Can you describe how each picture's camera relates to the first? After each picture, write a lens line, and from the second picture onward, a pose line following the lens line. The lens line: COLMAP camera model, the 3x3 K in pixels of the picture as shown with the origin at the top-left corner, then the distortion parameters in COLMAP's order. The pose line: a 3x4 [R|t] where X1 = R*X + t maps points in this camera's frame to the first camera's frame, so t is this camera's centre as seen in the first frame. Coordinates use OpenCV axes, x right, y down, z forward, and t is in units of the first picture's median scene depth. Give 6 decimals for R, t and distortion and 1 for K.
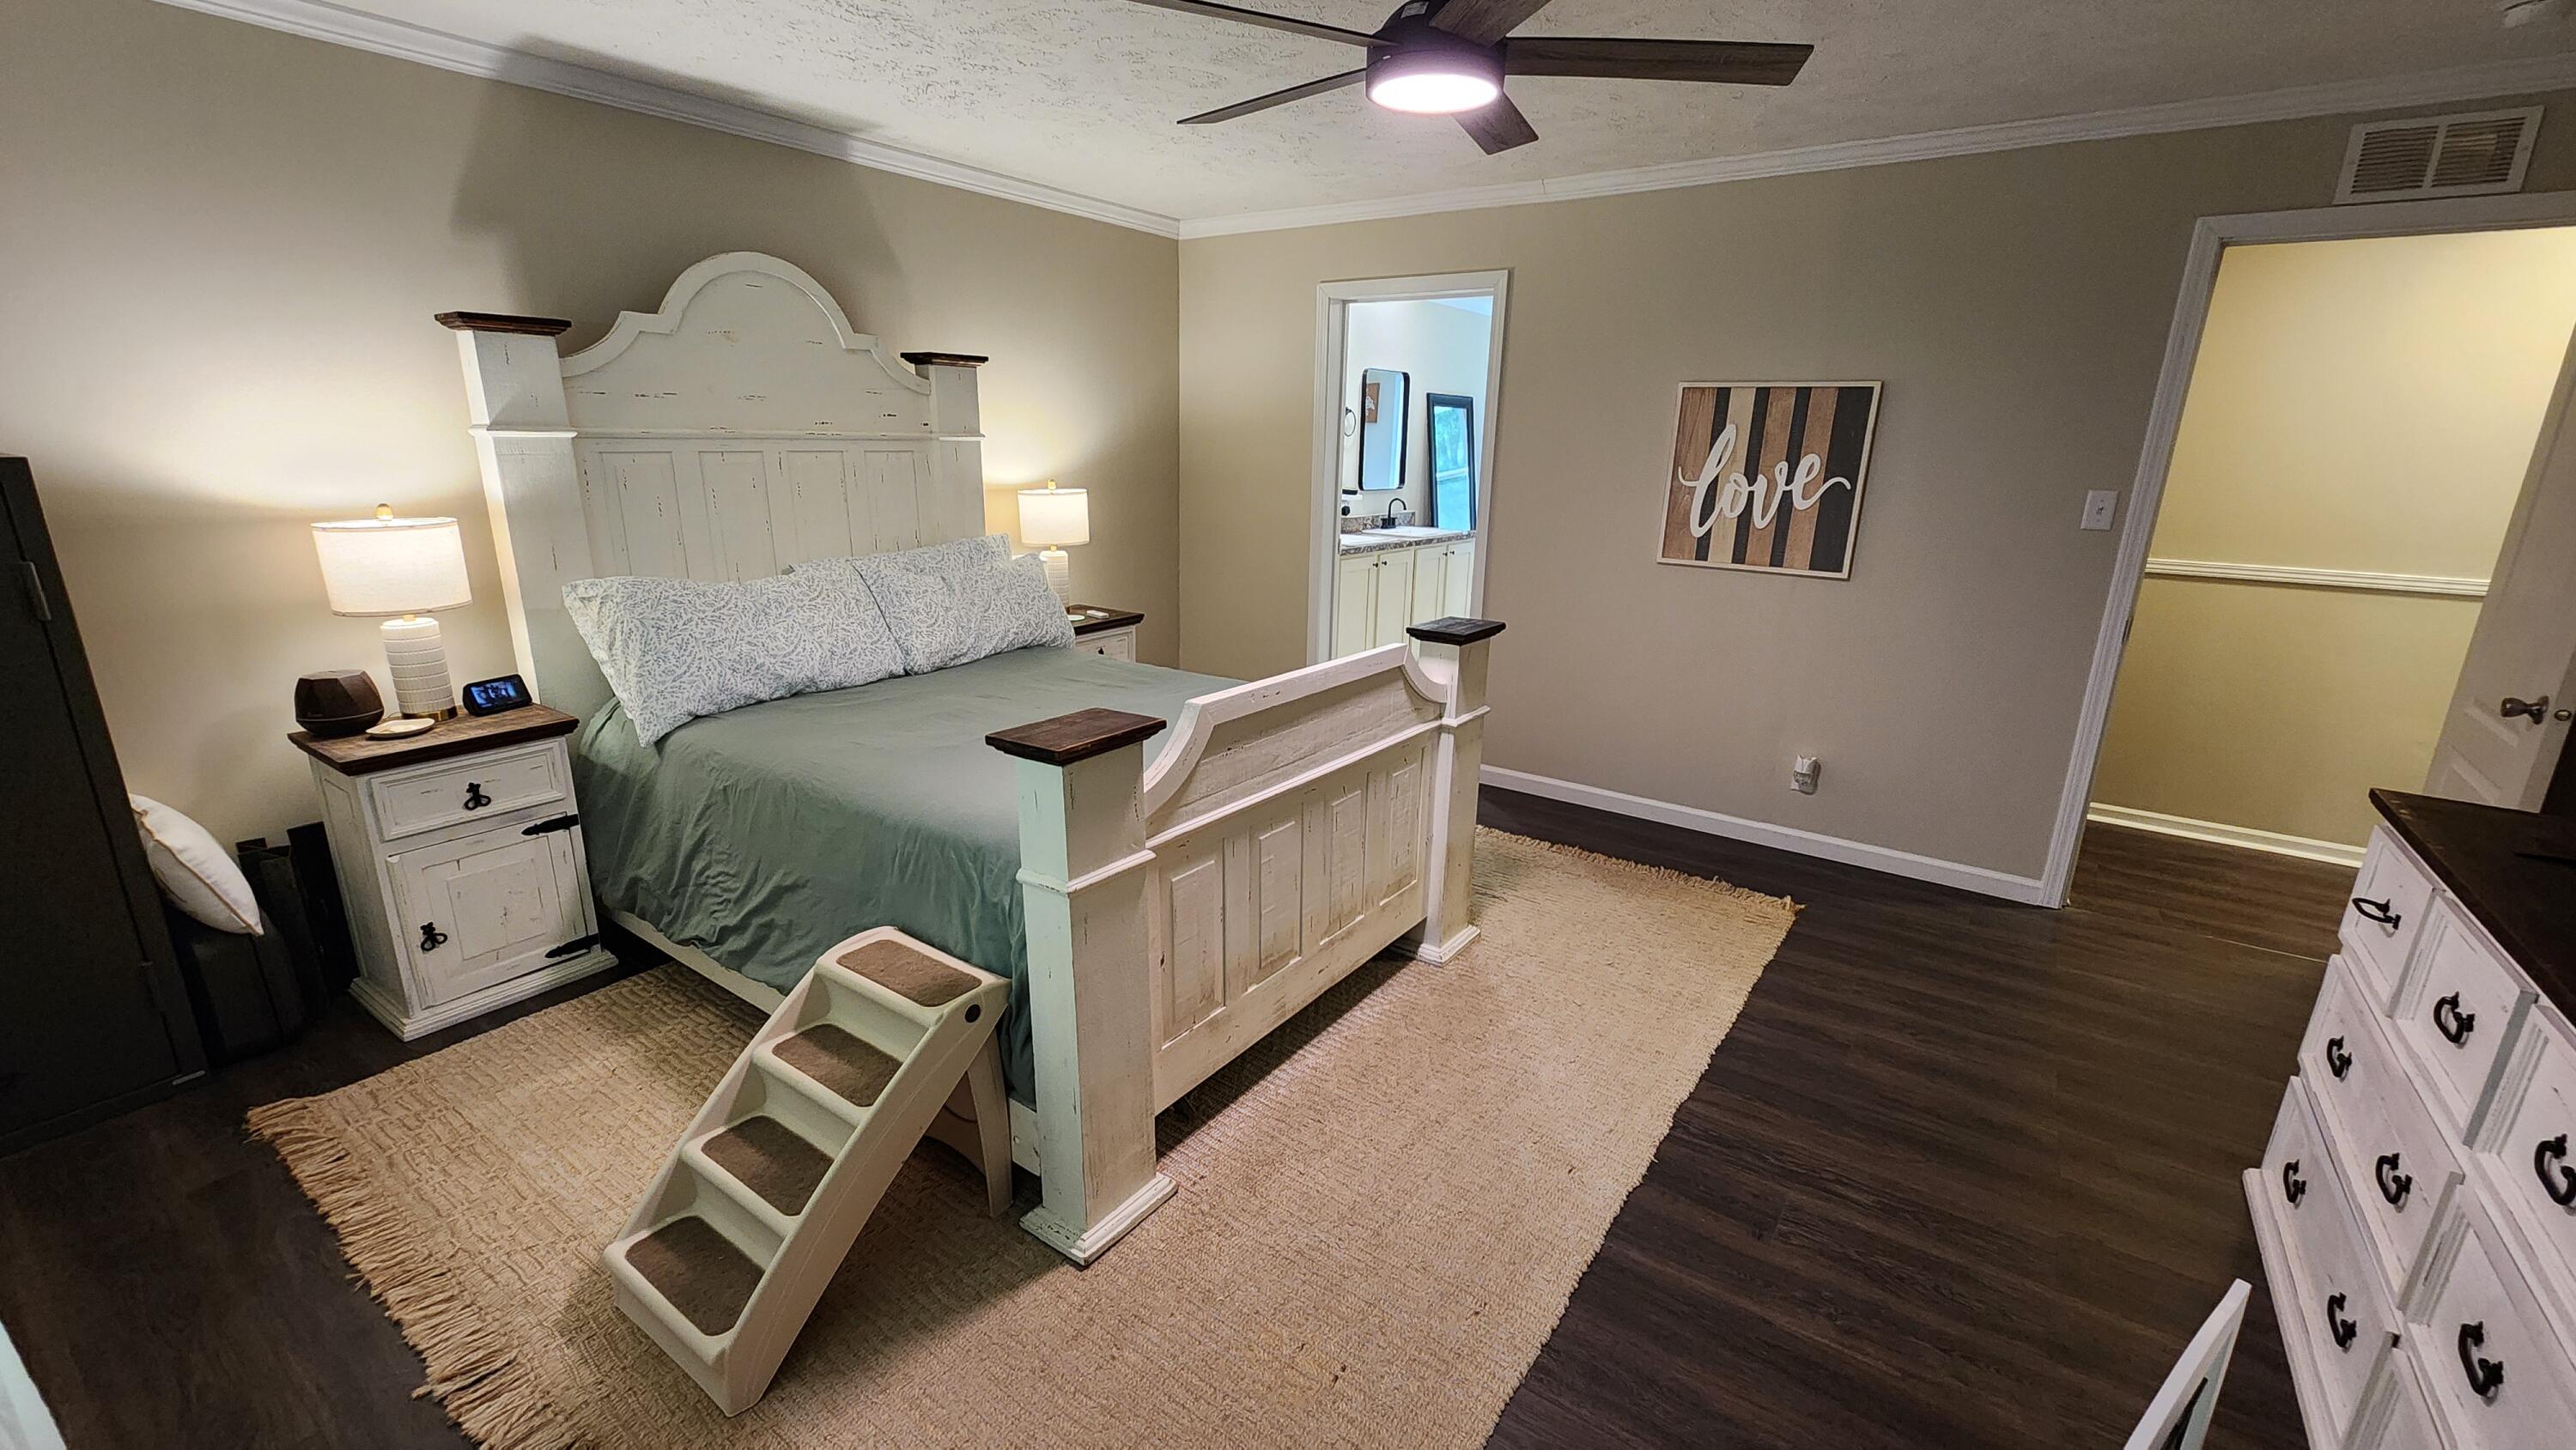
lens RADIAL K [[1062.6, 0, 1282.7], [0, 1062.6, 732.4], [0, 0, 1]] dist [-0.002320, 0.000019]
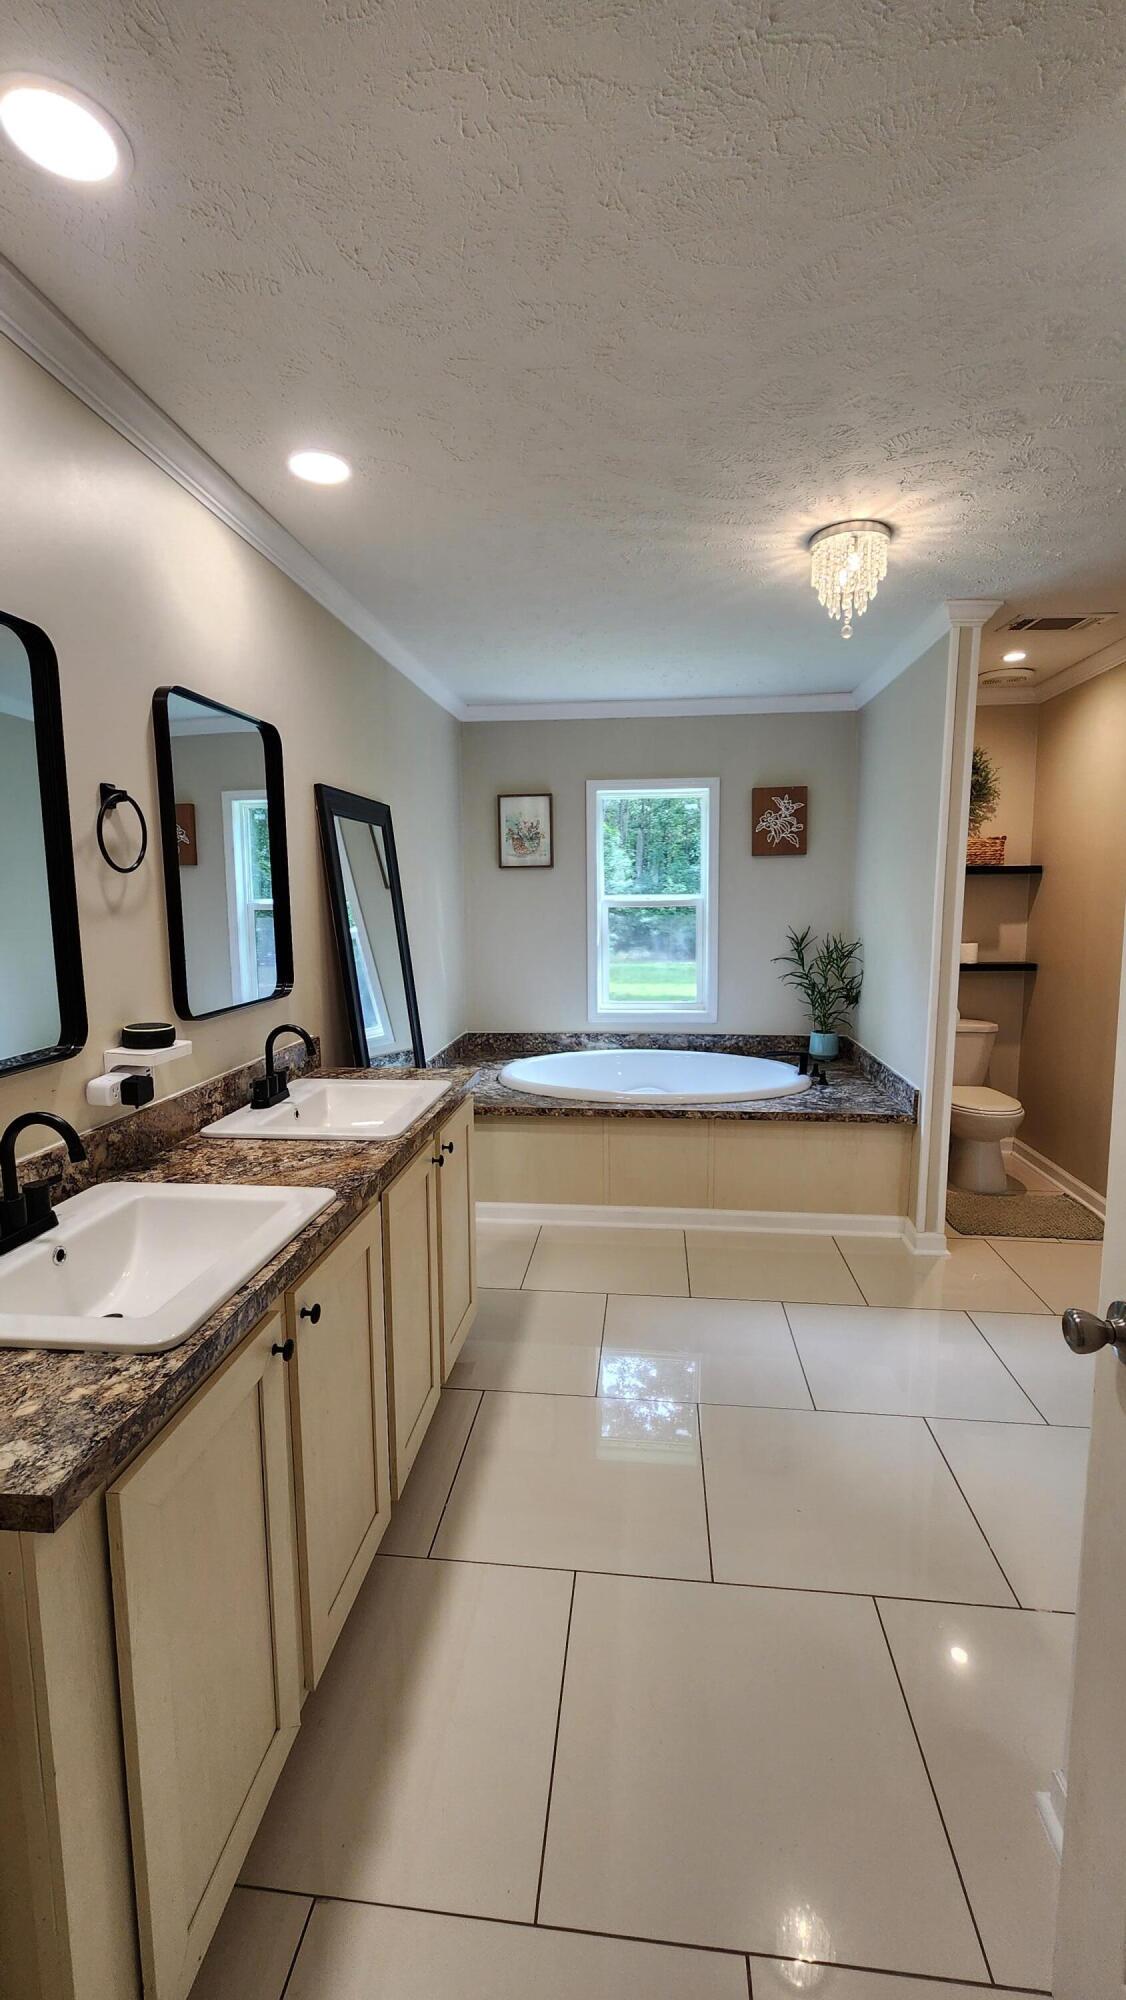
lens RADIAL K [[820.2, 0, 561.4], [0, 820.2, 992.2], [0, 0, 1]] dist [-0.002770, -0.000054]
pose [[0.873278, -0.088714, 0.479077, 0.050546], [0.157891, 0.981749, -0.106013, -0.177782], [-0.460928, 0.168221, 0.871348, 0.662266]]
